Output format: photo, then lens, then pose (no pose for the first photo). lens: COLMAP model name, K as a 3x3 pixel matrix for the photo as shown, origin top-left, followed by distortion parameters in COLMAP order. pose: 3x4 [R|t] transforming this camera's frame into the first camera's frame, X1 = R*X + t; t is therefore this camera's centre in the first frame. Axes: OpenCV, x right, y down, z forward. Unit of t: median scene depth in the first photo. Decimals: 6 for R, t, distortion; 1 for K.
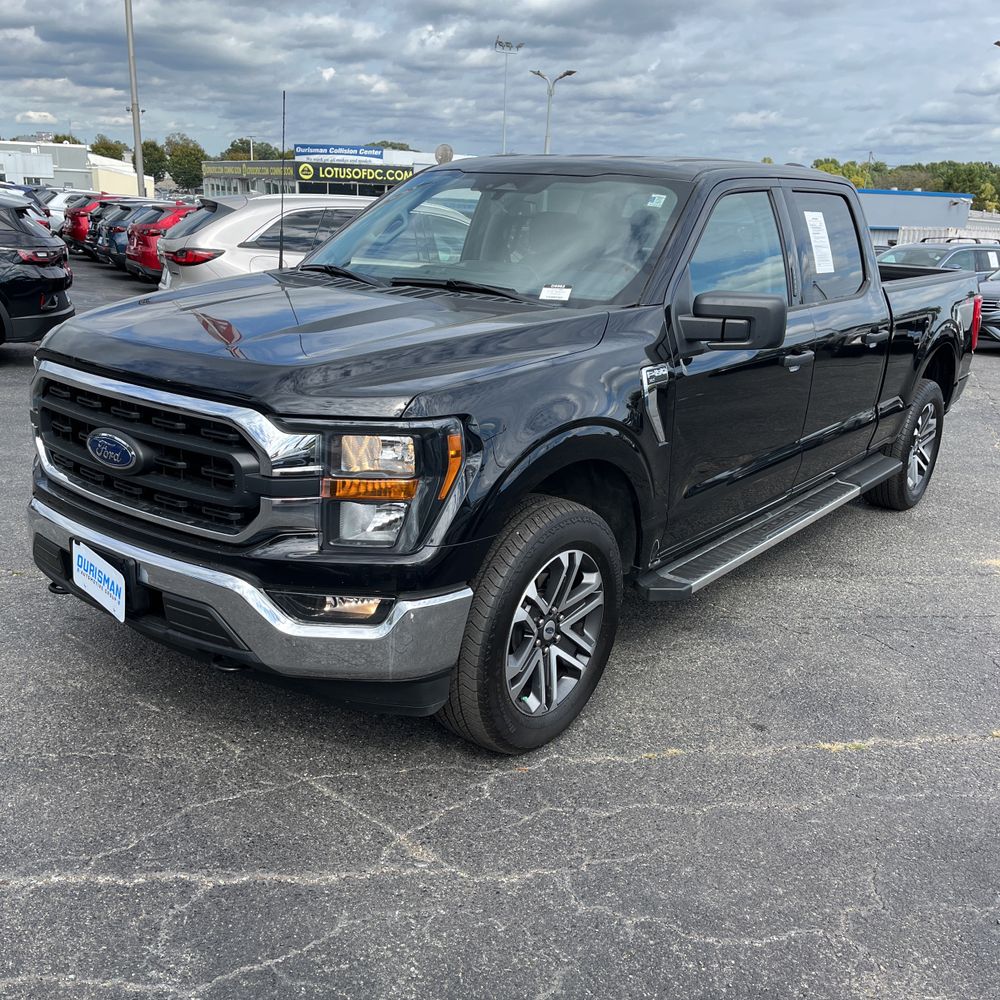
lens RADIAL K [[1003.6, 0, 498.0], [0, 1003.6, 512.8], [0, 0, 1]] dist [0.093437, -0.126386]
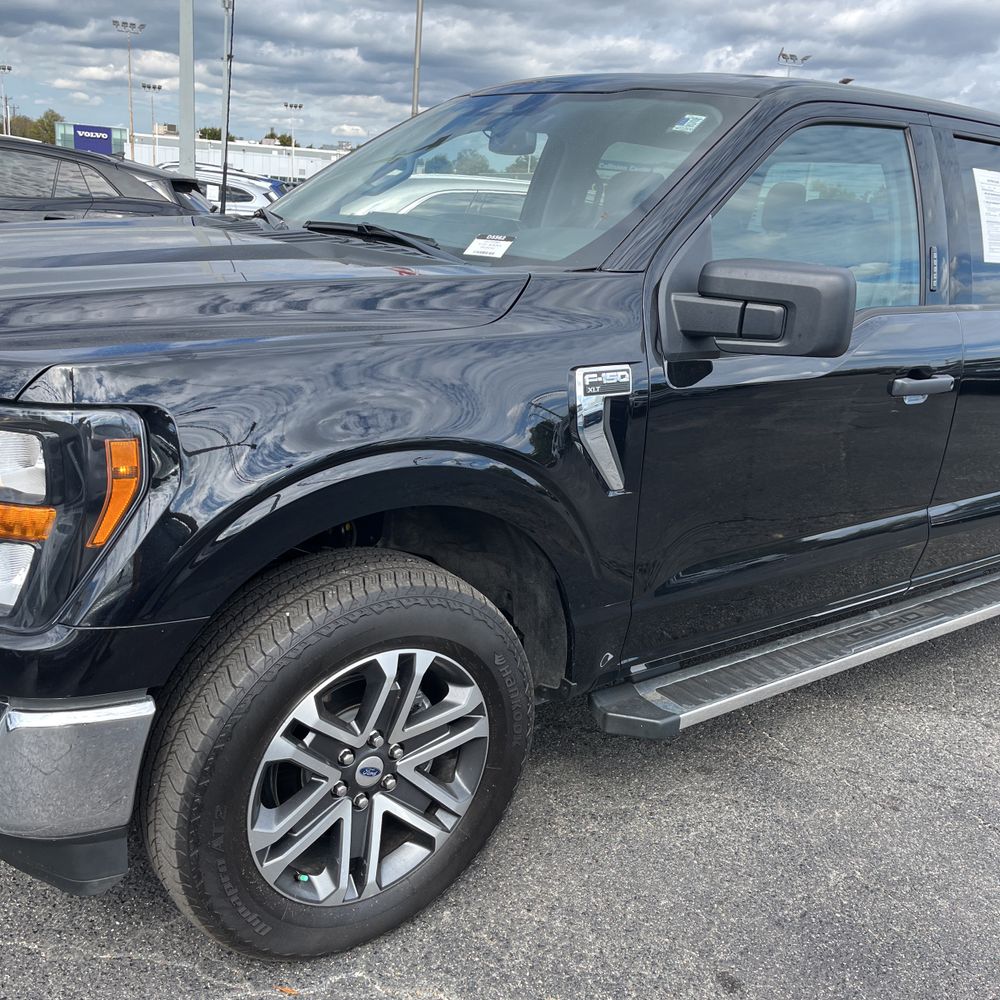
lens RADIAL K [[999.0, 0, 494.8], [0, 999.0, 500.5], [0, 0, 1]] dist [0.059469, -0.076684]
pose [[0.963079, 0.111560, -0.245018, 0.196433], [-0.117705, 0.992993, -0.010536, -0.039641], [0.242126, 0.038987, 0.969461, 0.309633]]
